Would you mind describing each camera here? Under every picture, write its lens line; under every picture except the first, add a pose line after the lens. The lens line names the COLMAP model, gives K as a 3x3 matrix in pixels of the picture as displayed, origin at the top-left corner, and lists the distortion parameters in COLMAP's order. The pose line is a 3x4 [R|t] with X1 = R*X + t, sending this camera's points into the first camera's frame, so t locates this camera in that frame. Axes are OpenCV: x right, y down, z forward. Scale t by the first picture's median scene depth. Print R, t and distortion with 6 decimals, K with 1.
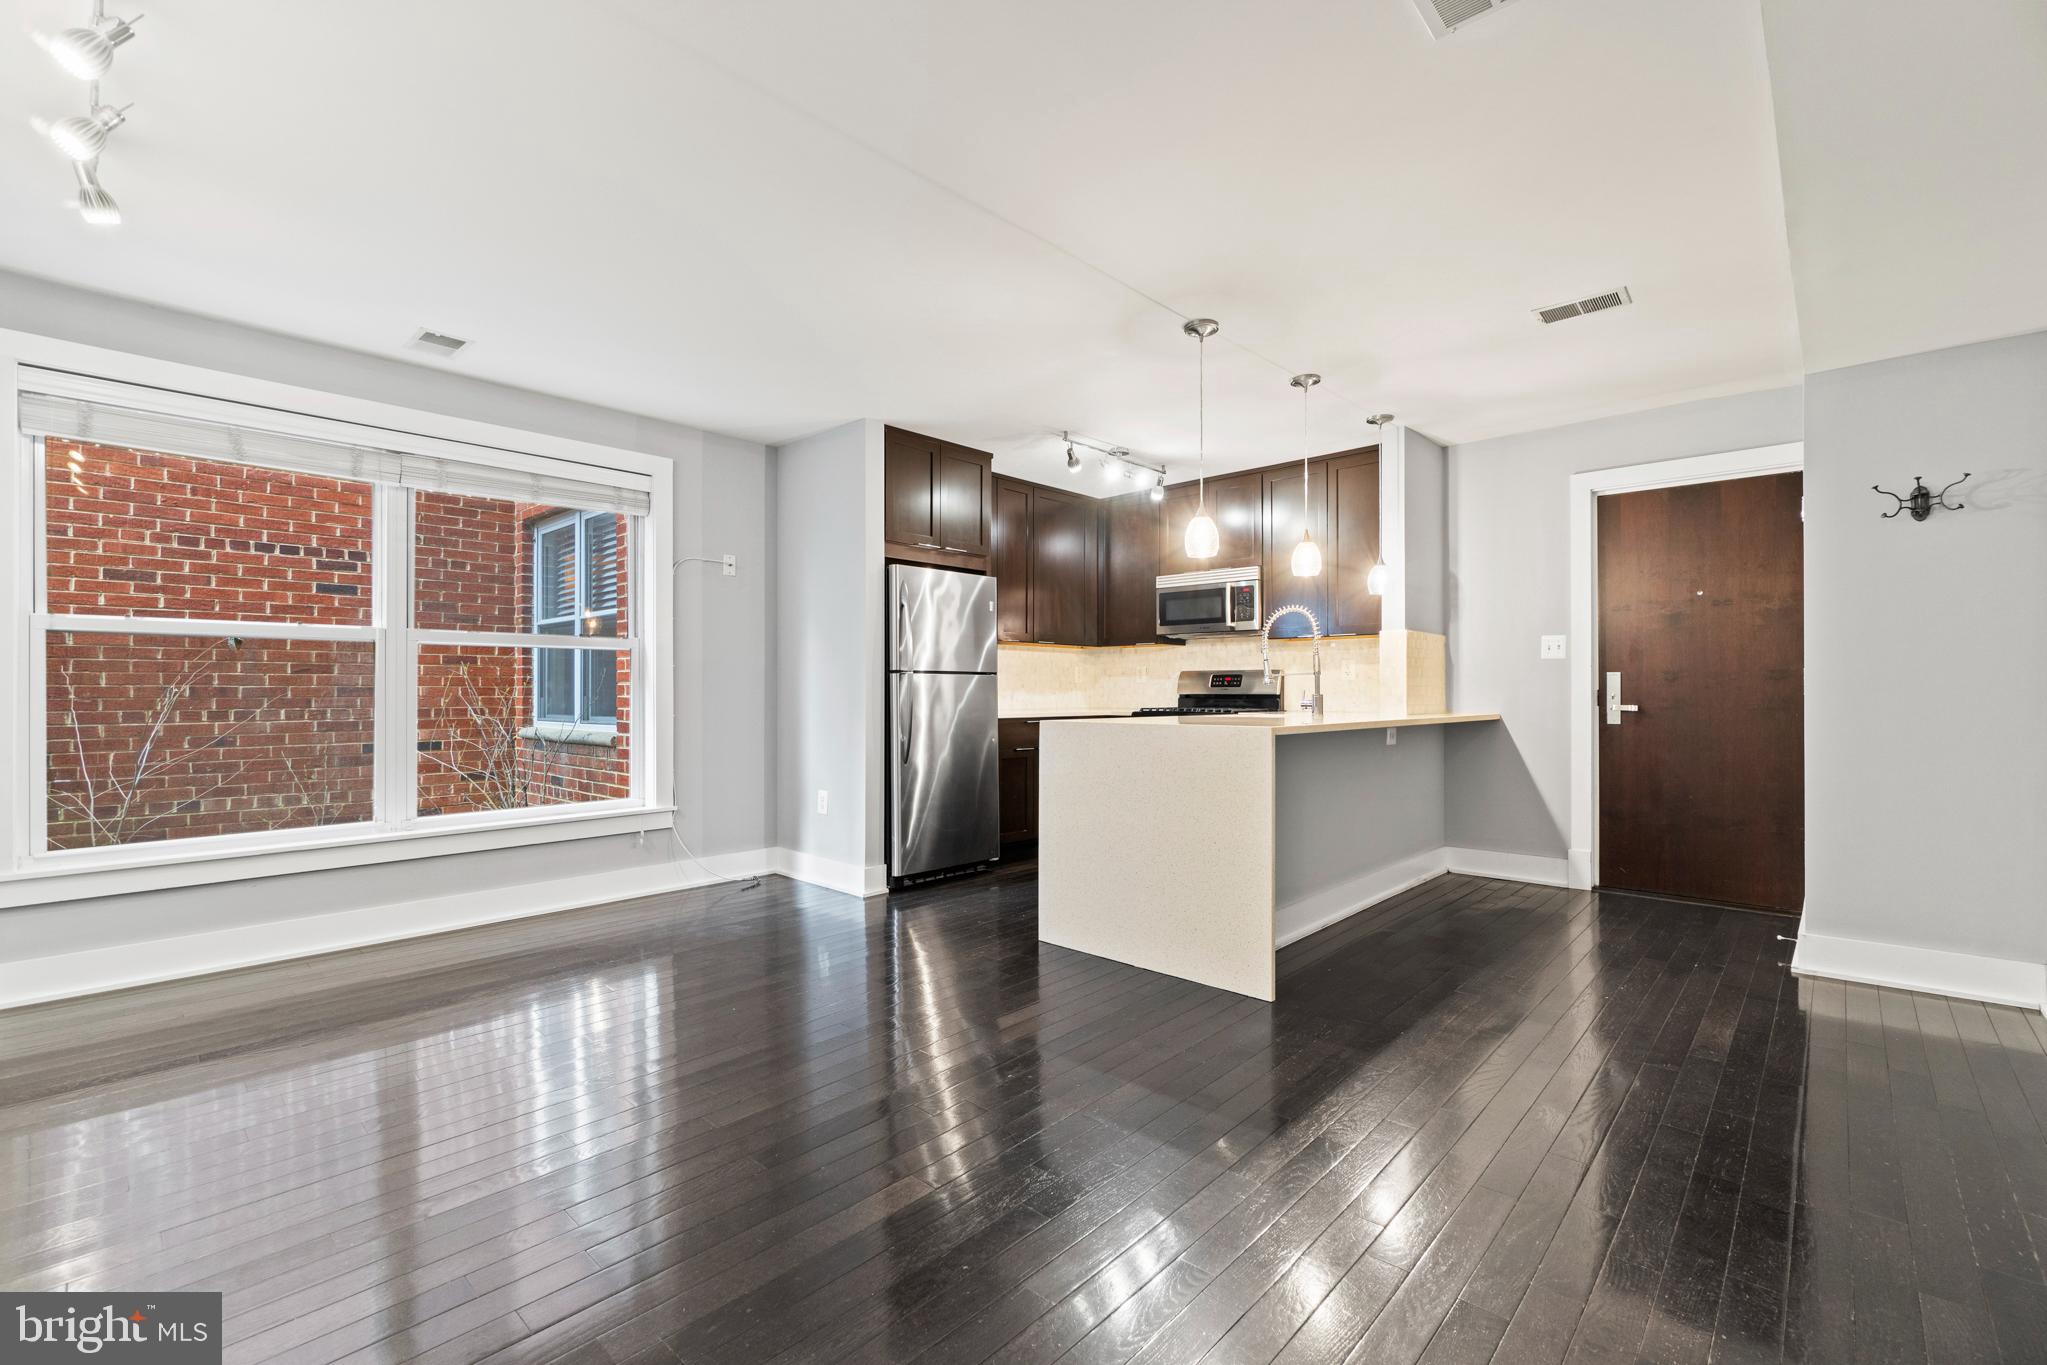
lens RADIAL K [[888.2, 0, 1022.1], [0, 888.2, 711.9], [0, 0, 1]] dist [-0.002159, -0.000458]
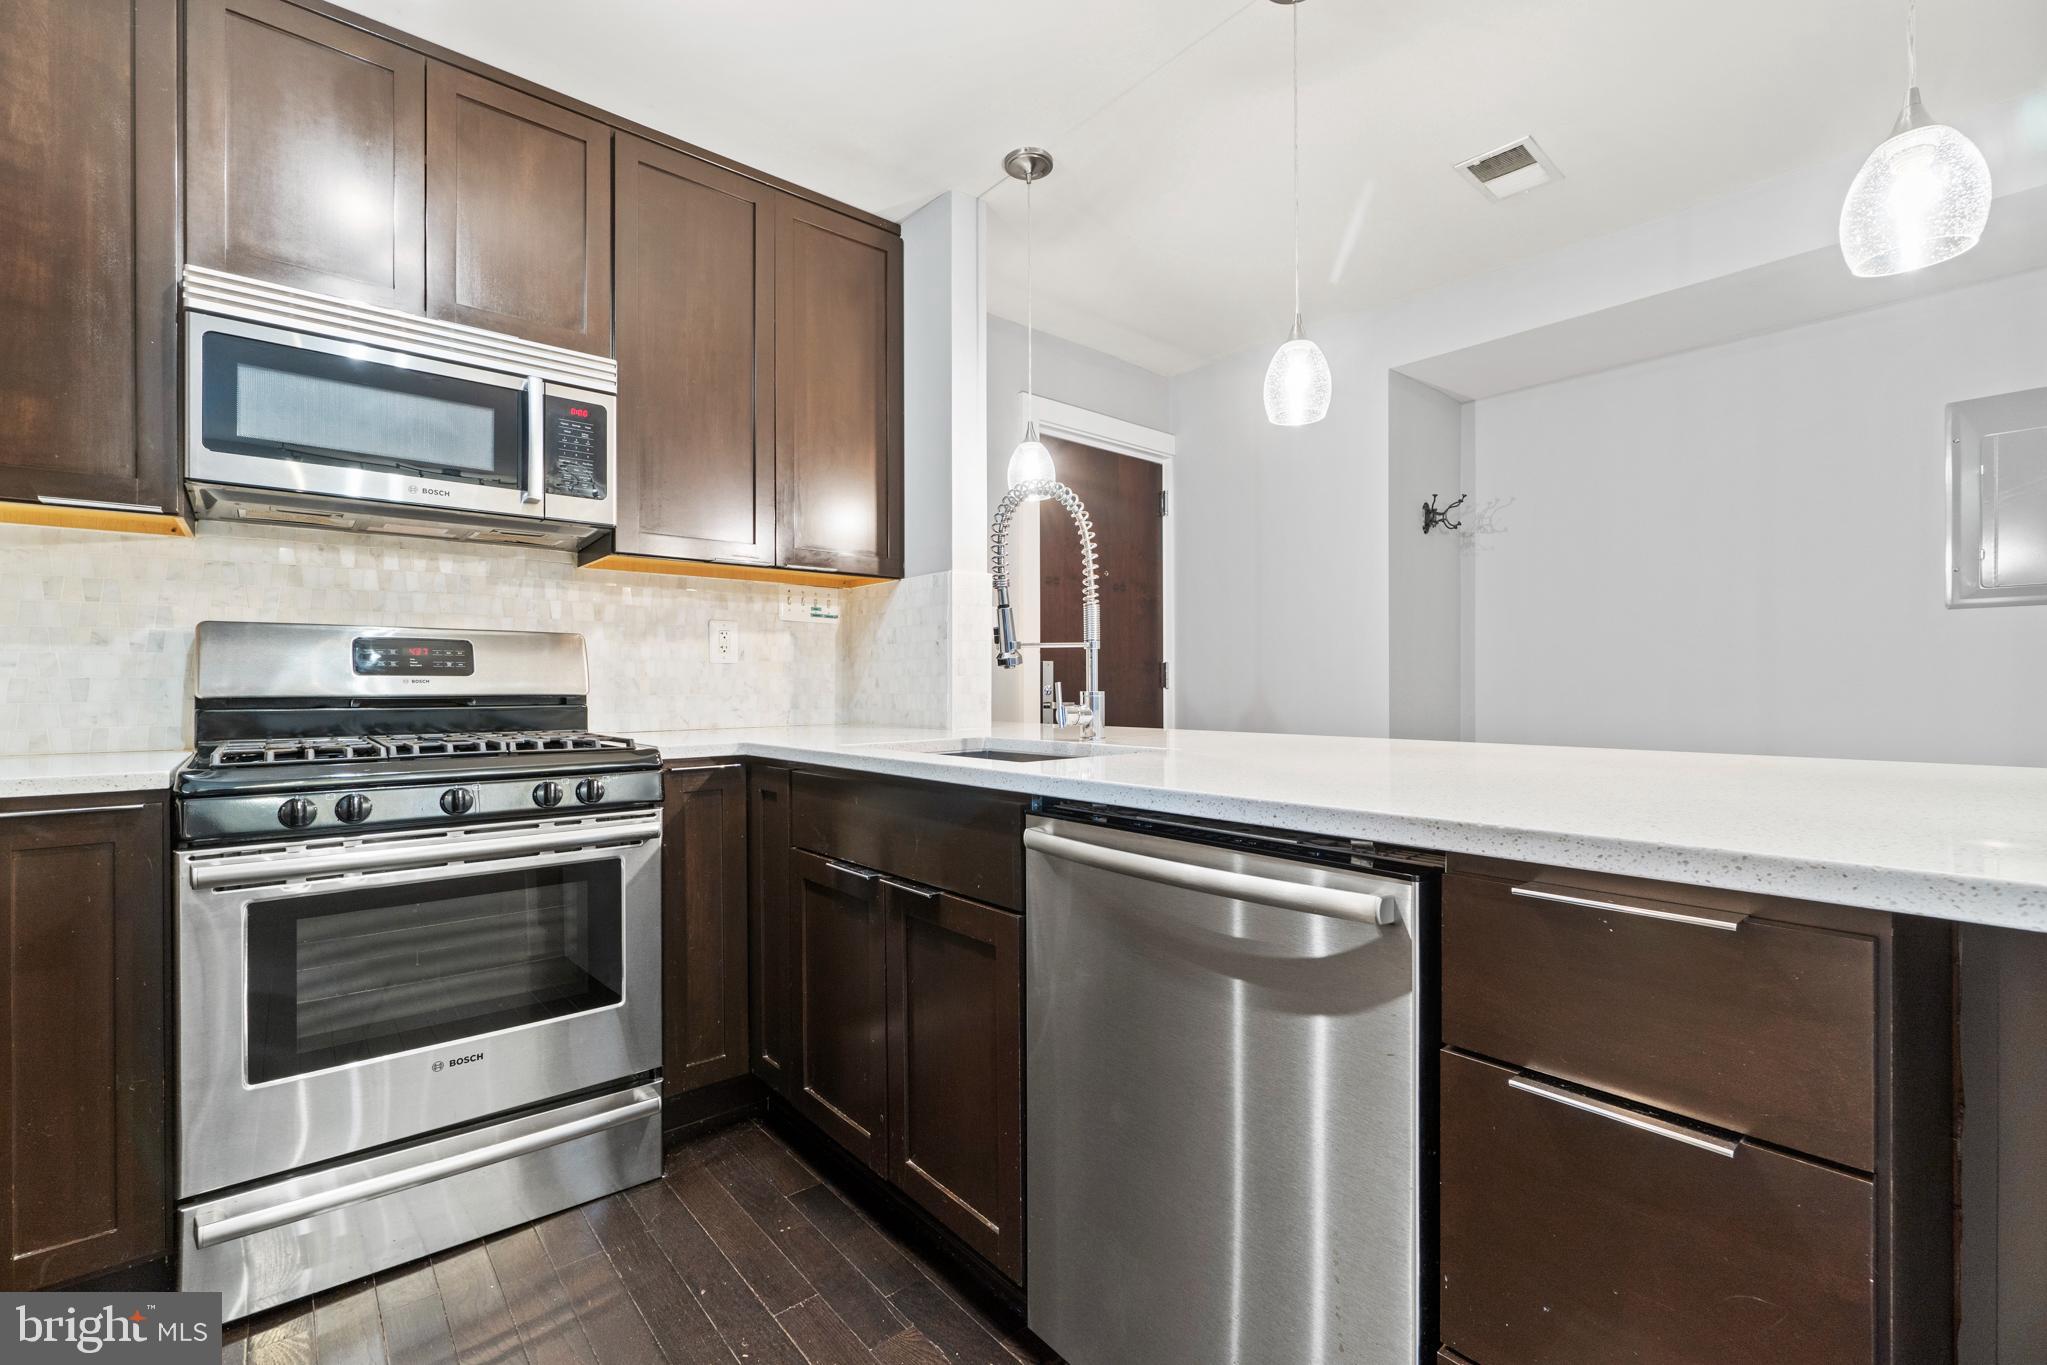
lens RADIAL K [[885.0, 0, 1023.5], [0, 885.0, 682.5], [0, 0, 1]] dist [-0.000097, 0.000001]
pose [[0.114585, -0.002802, 0.993410, -0.085141], [0.022878, 0.999738, 0.000181, -0.019983], [-0.993150, 0.022706, 0.114619, 0.722313]]
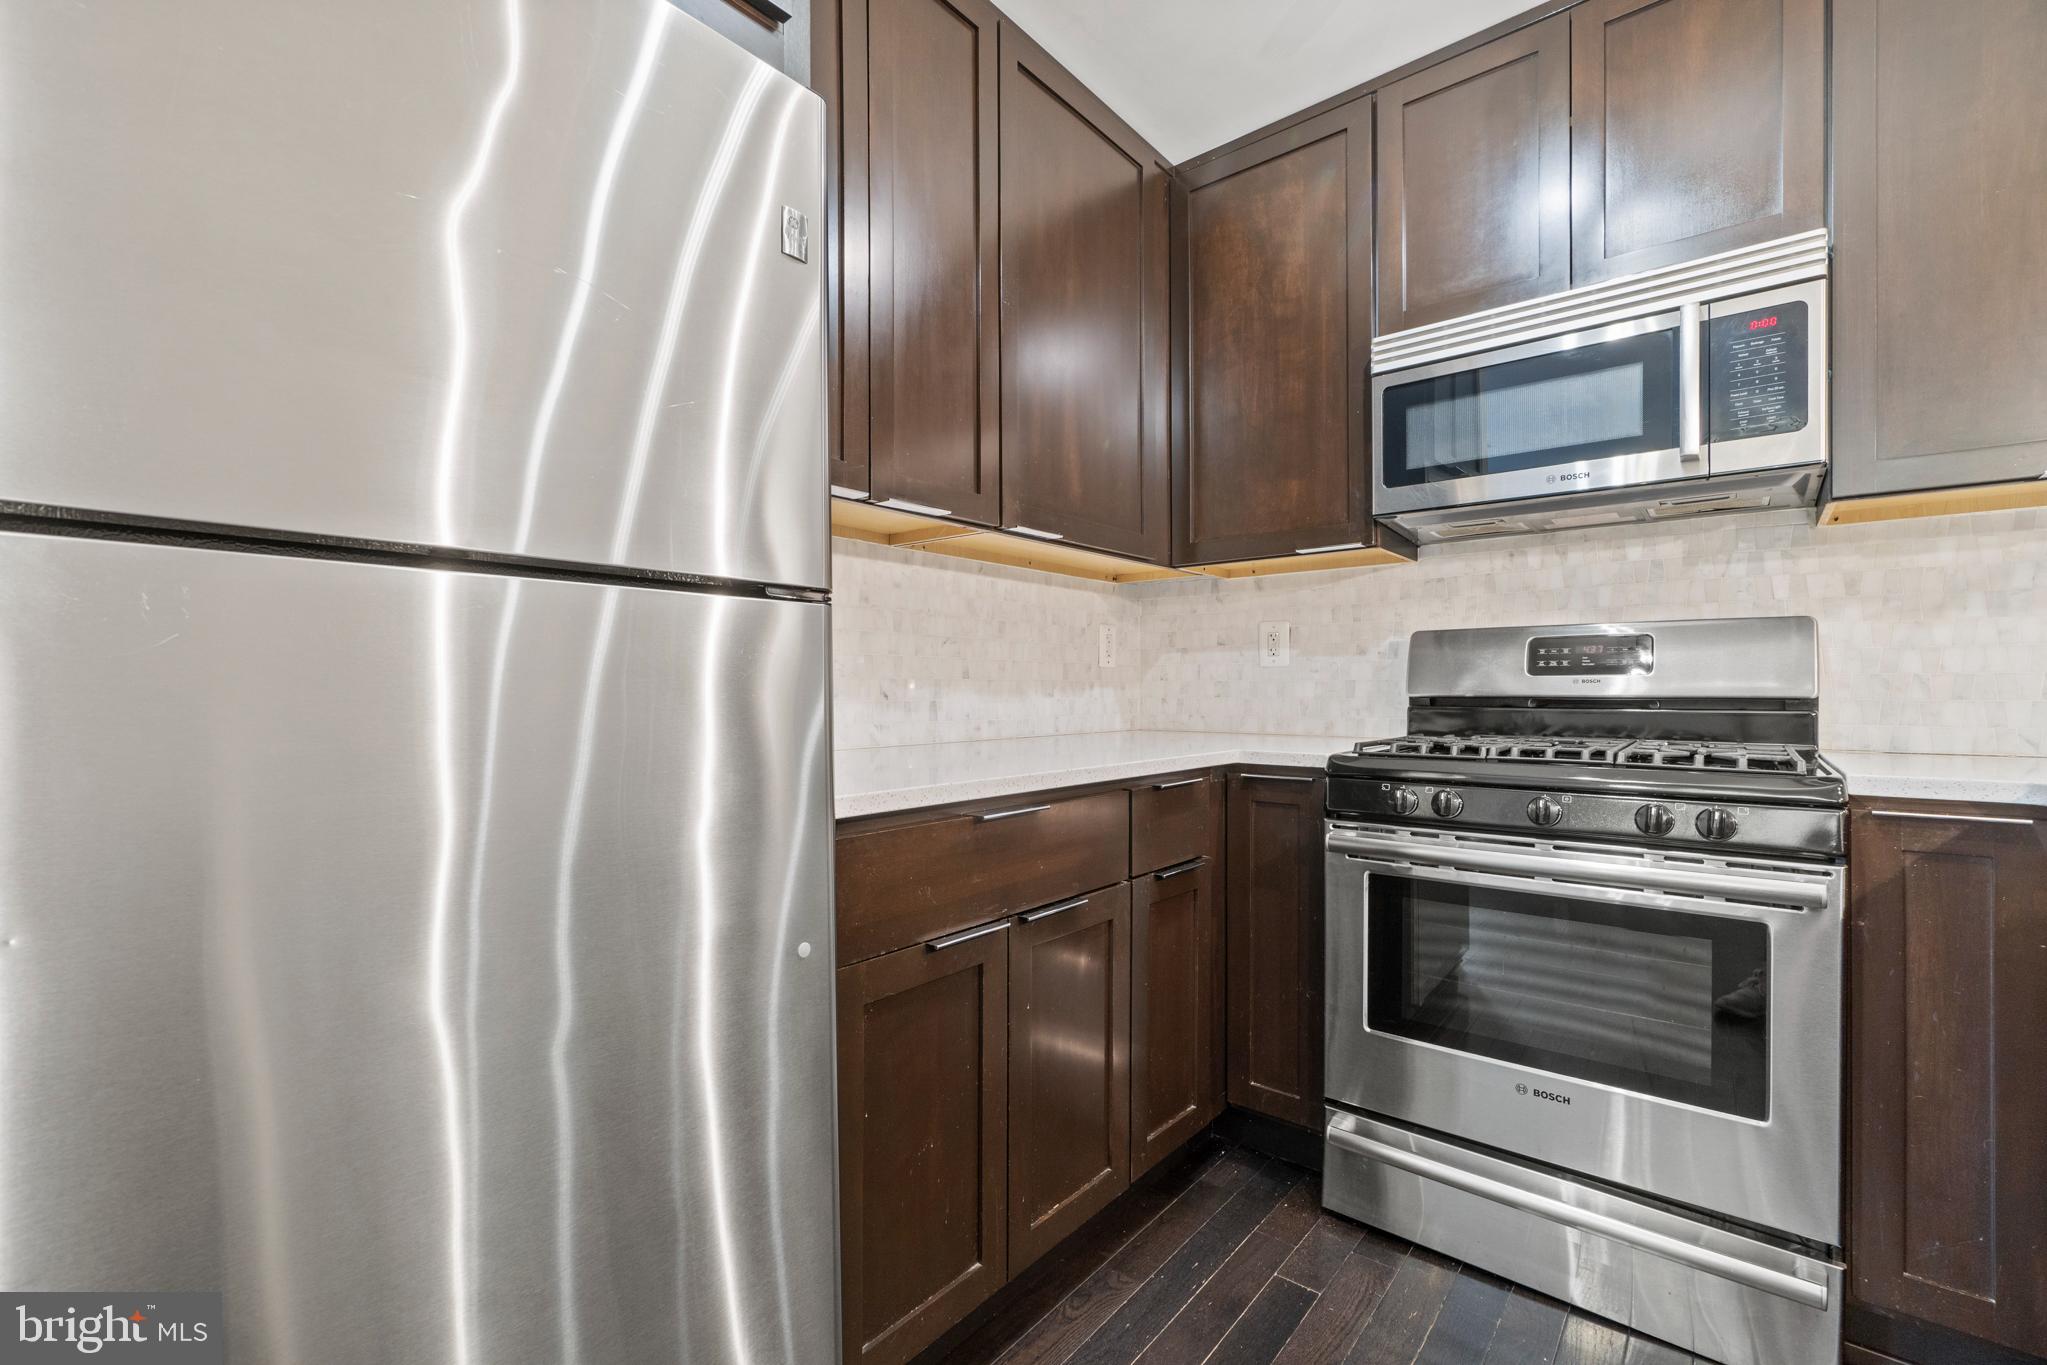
lens RADIAL K [[894.2, 0, 1011.1], [0, 894.2, 691.8], [0, 0, 1]] dist [-0.000727, 0.000022]
pose [[0.998812, -0.007327, 0.048175, 0.002644], [0.008141, 0.999827, -0.016727, -0.018223], [-0.048044, 0.017099, 0.998699, 0.681944]]
